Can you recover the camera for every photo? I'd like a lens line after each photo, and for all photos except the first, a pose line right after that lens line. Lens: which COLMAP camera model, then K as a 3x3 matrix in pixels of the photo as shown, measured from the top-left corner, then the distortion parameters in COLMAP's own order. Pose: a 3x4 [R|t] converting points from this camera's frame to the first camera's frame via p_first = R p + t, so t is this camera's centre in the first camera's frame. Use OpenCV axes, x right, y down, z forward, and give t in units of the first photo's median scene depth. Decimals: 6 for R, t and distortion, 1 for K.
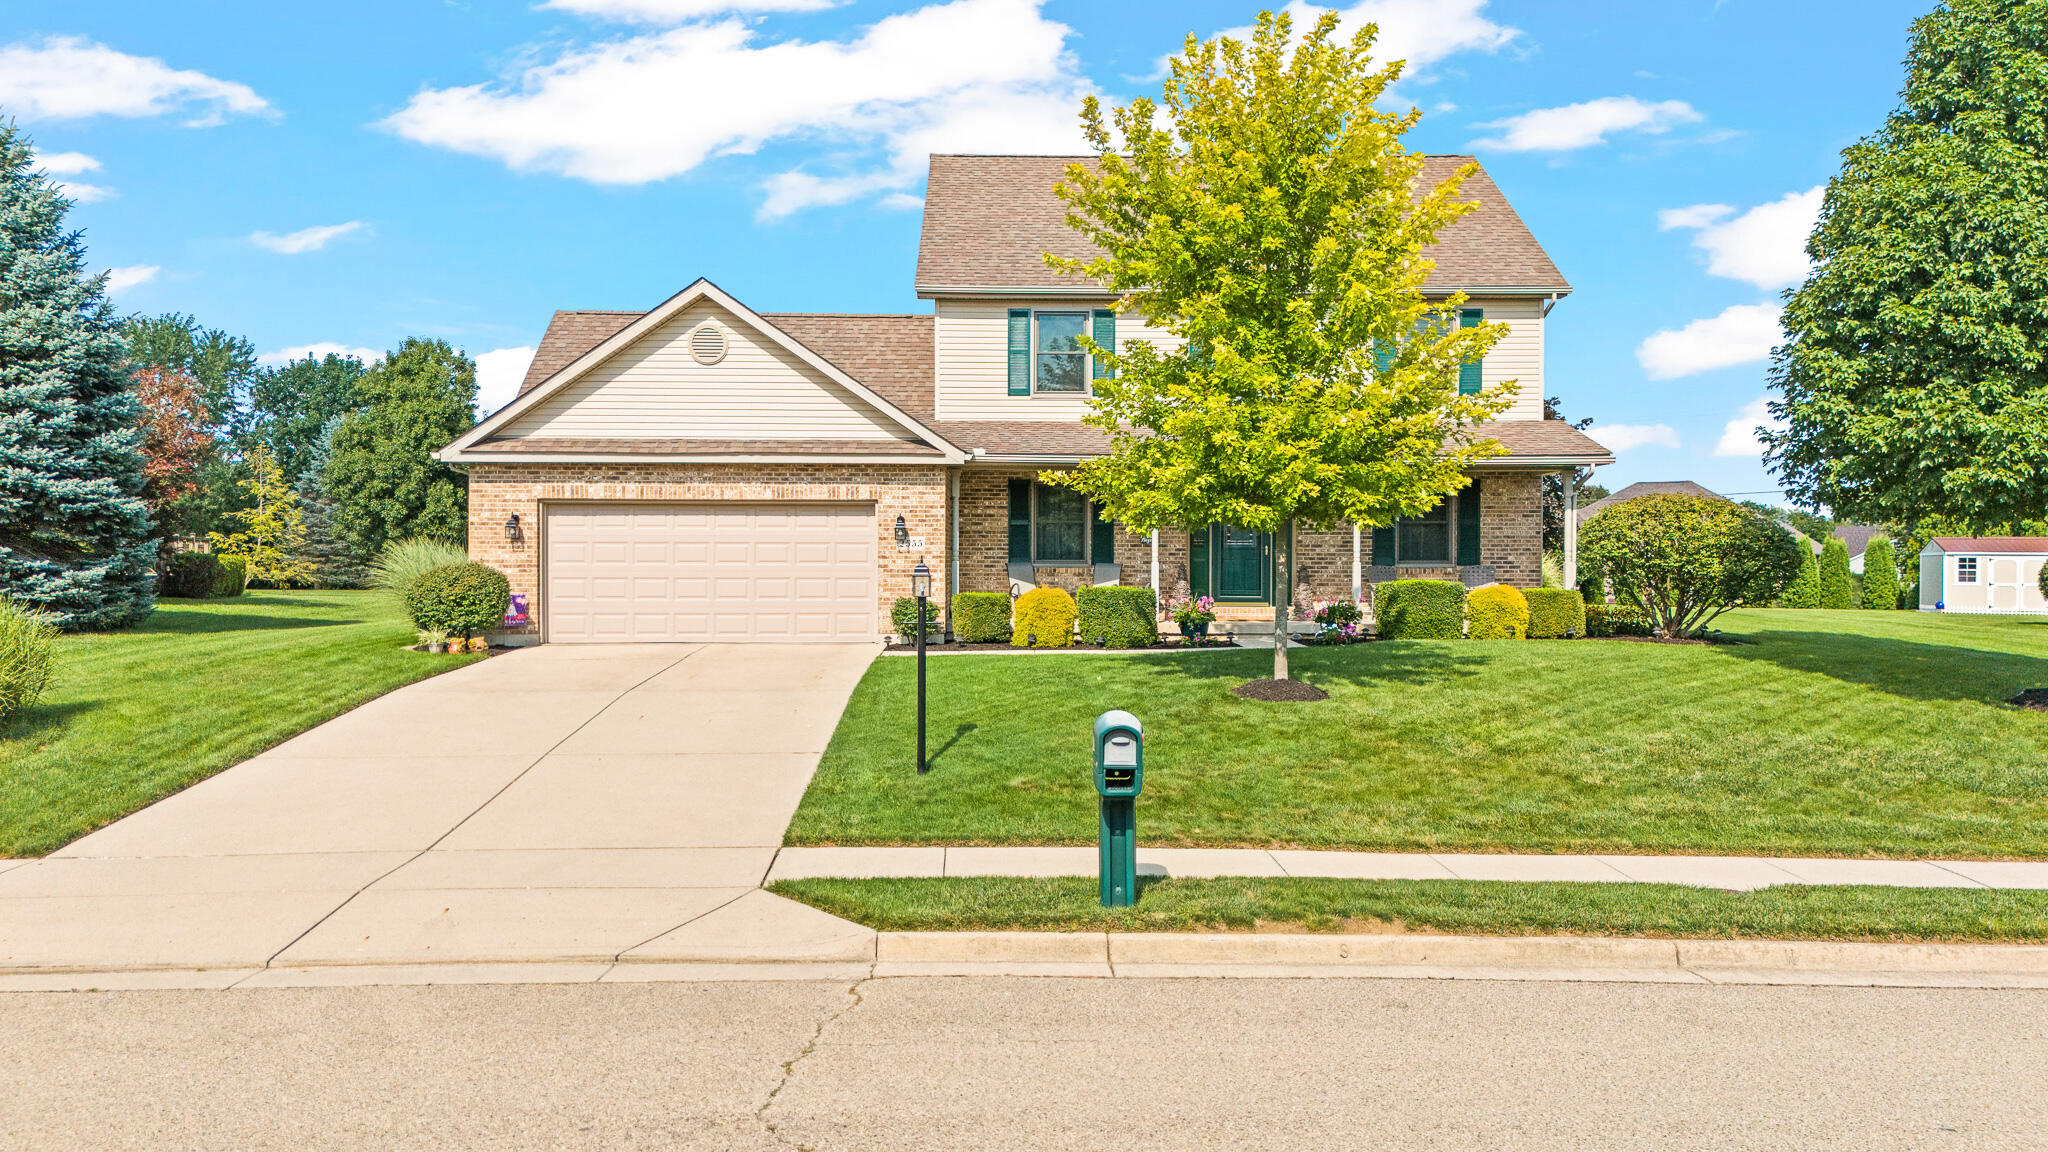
lens RADIAL K [[1476.8, 0, 1044.7], [0, 1476.8, 511.6], [0, 0, 1]] dist [0.050606, -0.029889]
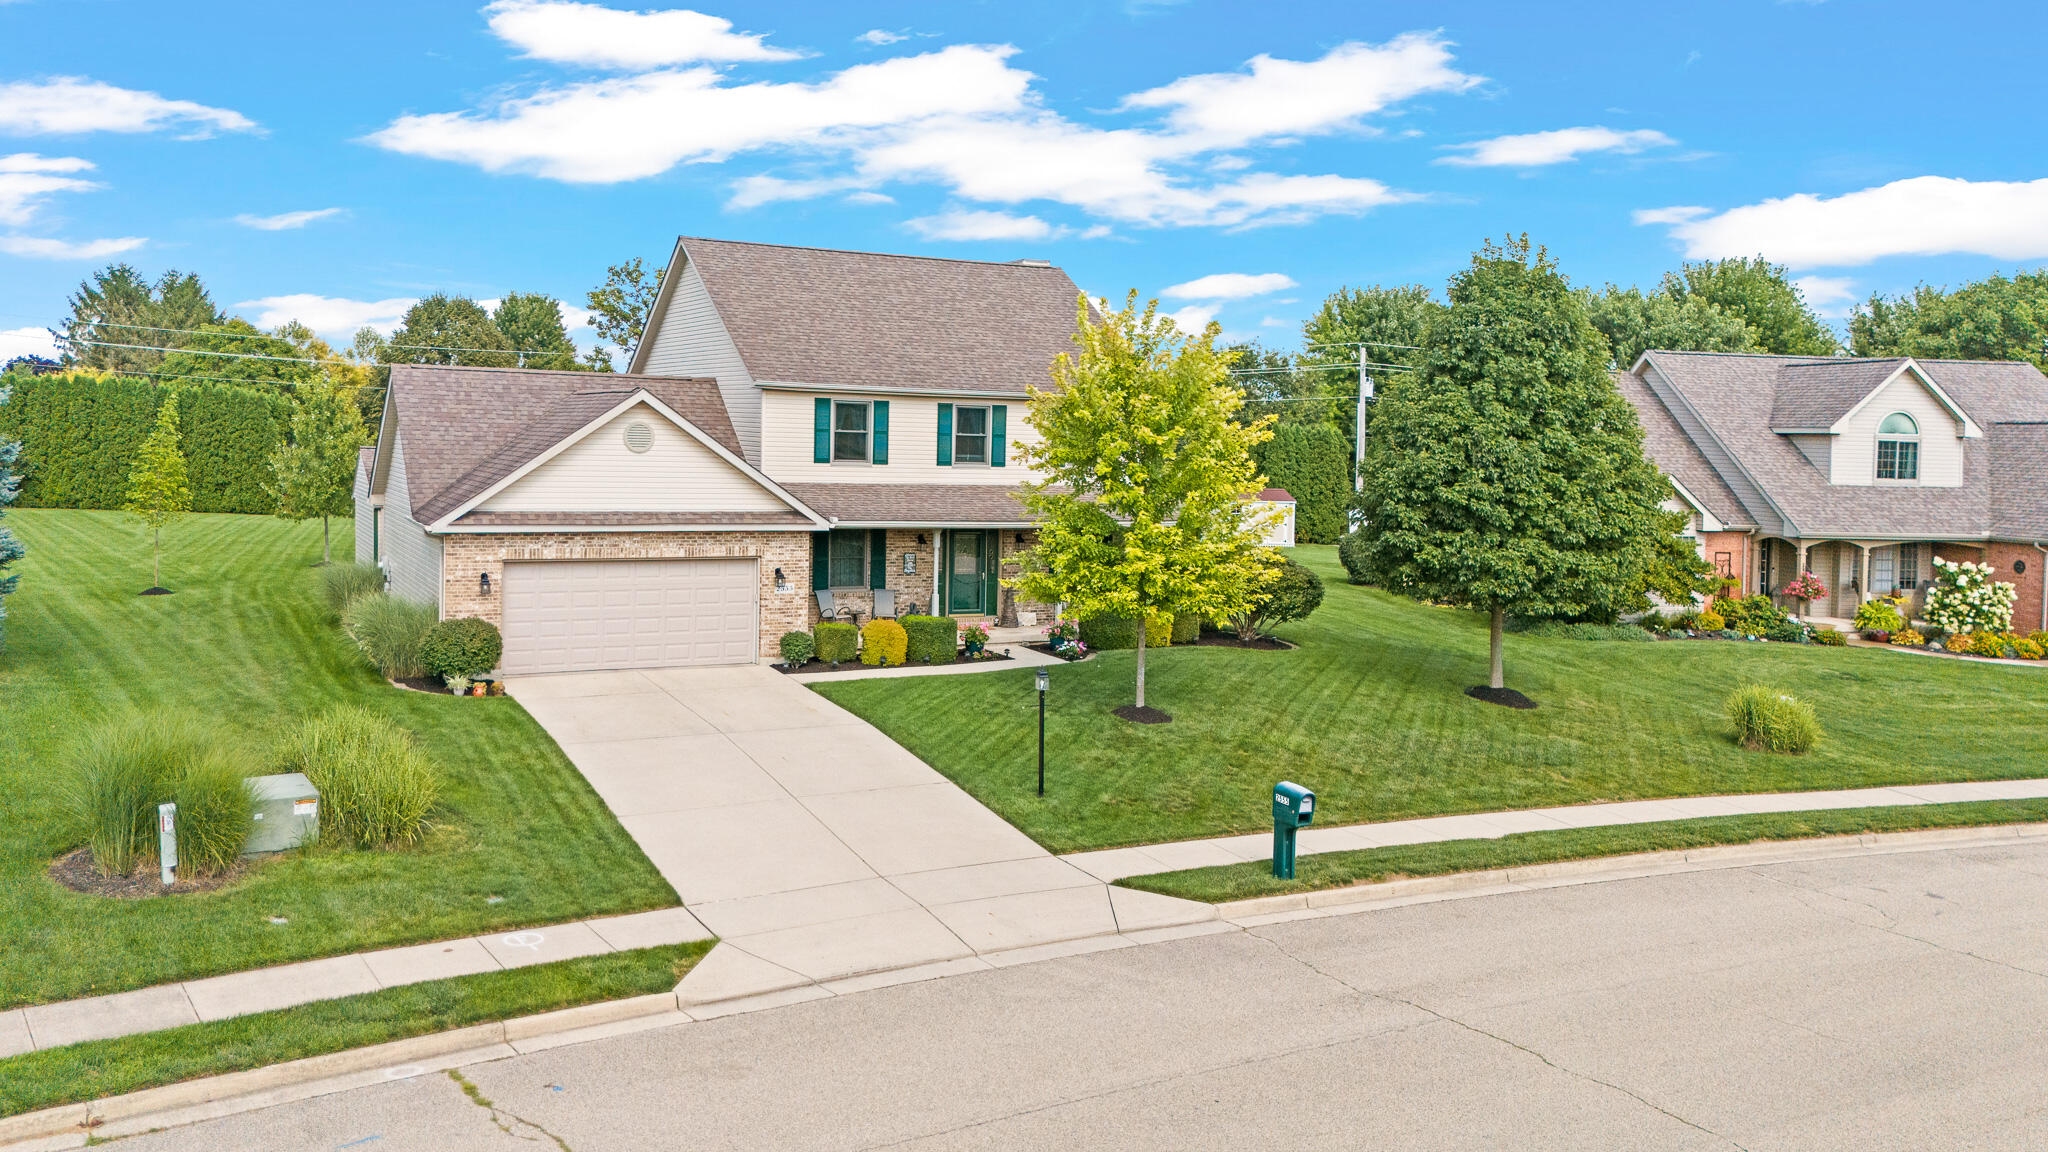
lens RADIAL K [[1476.8, 0, 911.9], [0, 1476.8, 424.3], [0, 0, 1]] dist [0.050606, -0.029889]
pose [[0.907257, 0.023206, 0.419936, -0.553167], [-0.037584, 0.998955, 0.025997, -0.166357], [-0.418894, -0.039369, 0.907181, -0.261775]]
